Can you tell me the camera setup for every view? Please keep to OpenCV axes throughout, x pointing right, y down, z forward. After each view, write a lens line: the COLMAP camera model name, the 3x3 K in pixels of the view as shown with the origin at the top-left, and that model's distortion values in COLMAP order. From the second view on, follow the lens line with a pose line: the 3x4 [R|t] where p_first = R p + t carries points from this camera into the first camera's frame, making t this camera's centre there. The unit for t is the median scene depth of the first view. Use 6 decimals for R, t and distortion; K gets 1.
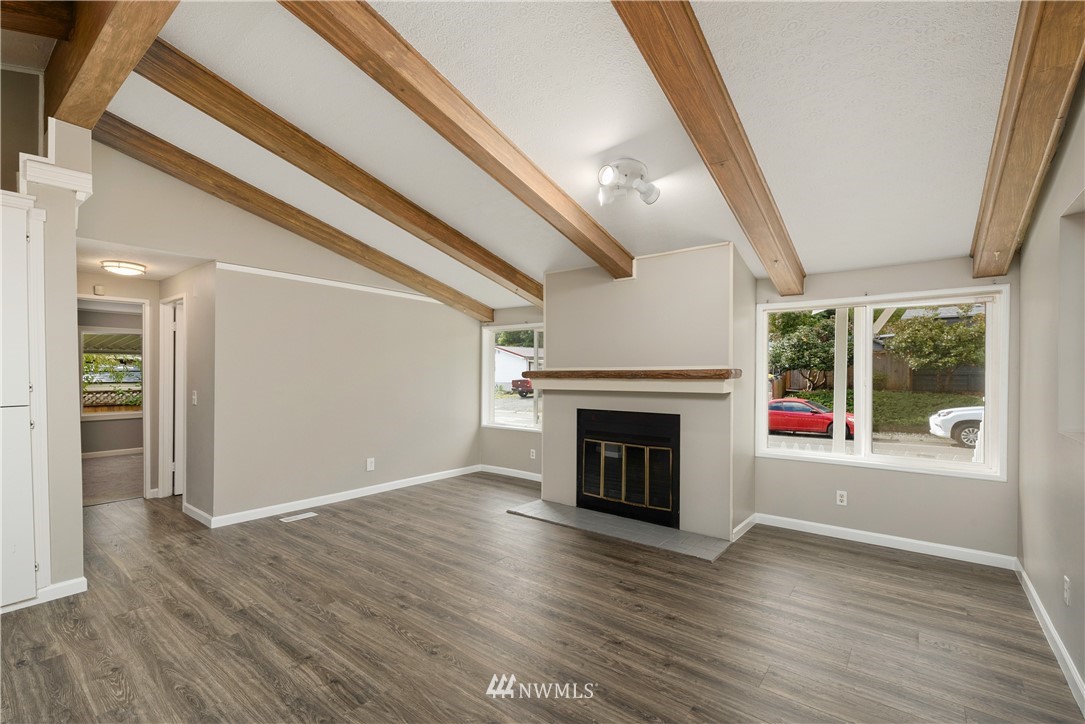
lens RADIAL K [[468.8, 0, 540.9], [0, 468.8, 379.1], [0, 0, 1]] dist [0.011114, -0.005571]
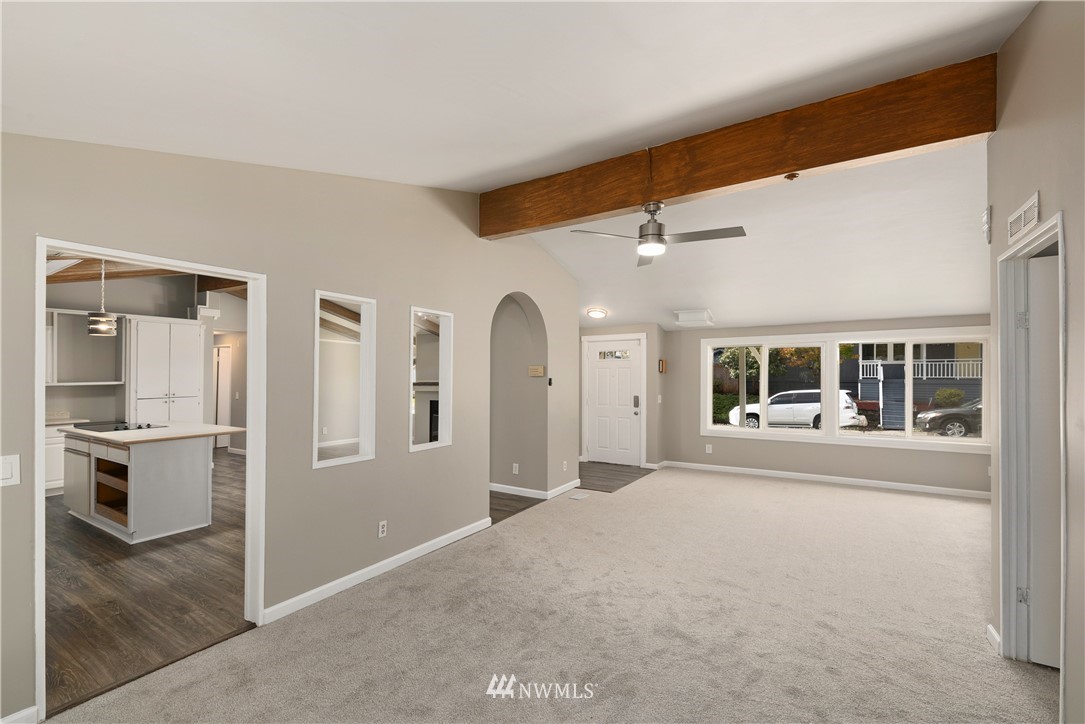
lens RADIAL K [[468.8, 0, 543.6], [0, 468.8, 371.1], [0, 0, 1]] dist [0.011114, -0.005571]
pose [[0.993441, 0.001975, 0.114332, 0.385891], [0.001371, 0.999573, -0.029182, -0.006080], [-0.114341, 0.029147, 0.993014, -1.263902]]
